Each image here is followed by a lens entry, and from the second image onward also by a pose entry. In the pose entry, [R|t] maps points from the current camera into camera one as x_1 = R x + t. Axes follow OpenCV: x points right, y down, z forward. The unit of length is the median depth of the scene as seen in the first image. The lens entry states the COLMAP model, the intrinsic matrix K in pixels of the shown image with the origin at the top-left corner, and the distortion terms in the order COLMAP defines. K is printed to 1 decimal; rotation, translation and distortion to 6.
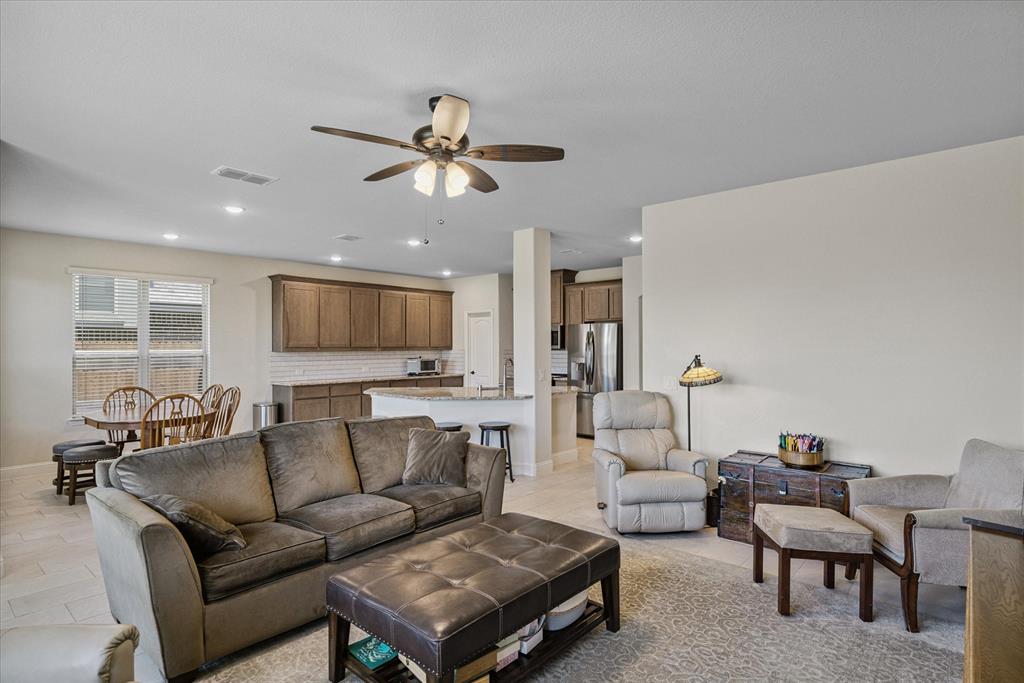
lens RADIAL K [[548.2, 0, 512.0], [0, 548.2, 341.5], [0, 0, 1]] dist [0.000393, -0.000168]
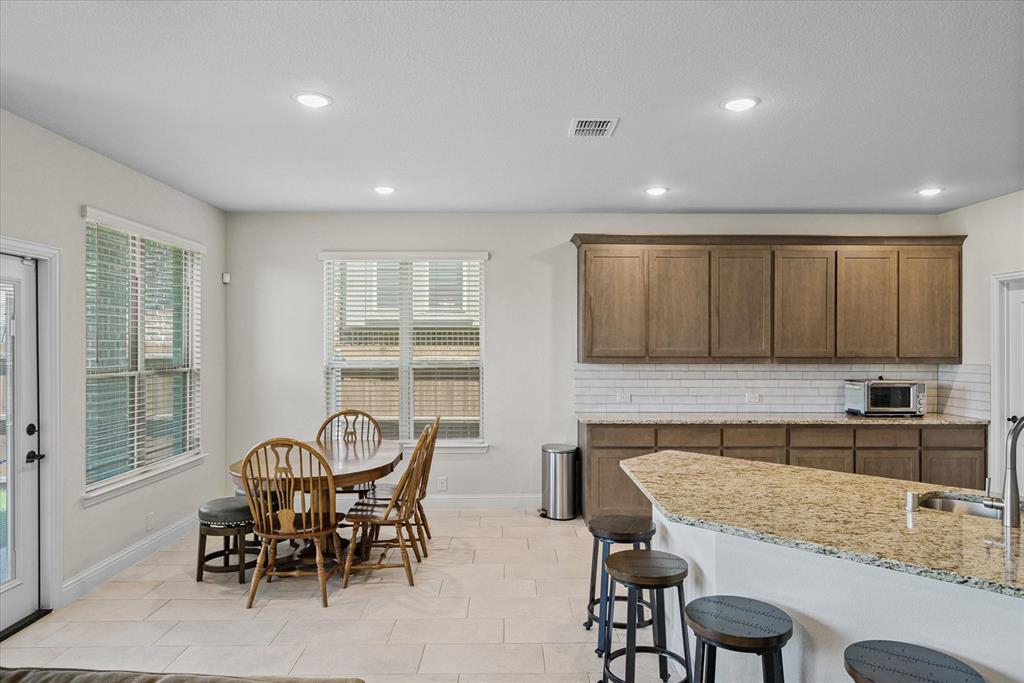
lens RADIAL K [[638.2, 0, 505.3], [0, 638.2, 339.6], [0, 0, 1]] dist [0.000826, -0.000972]
pose [[0.660821, -0.002522, -0.750539, 0.044370], [0.002301, 0.999996, -0.001334, -0.006145], [0.750540, -0.000846, 0.660825, 0.434169]]
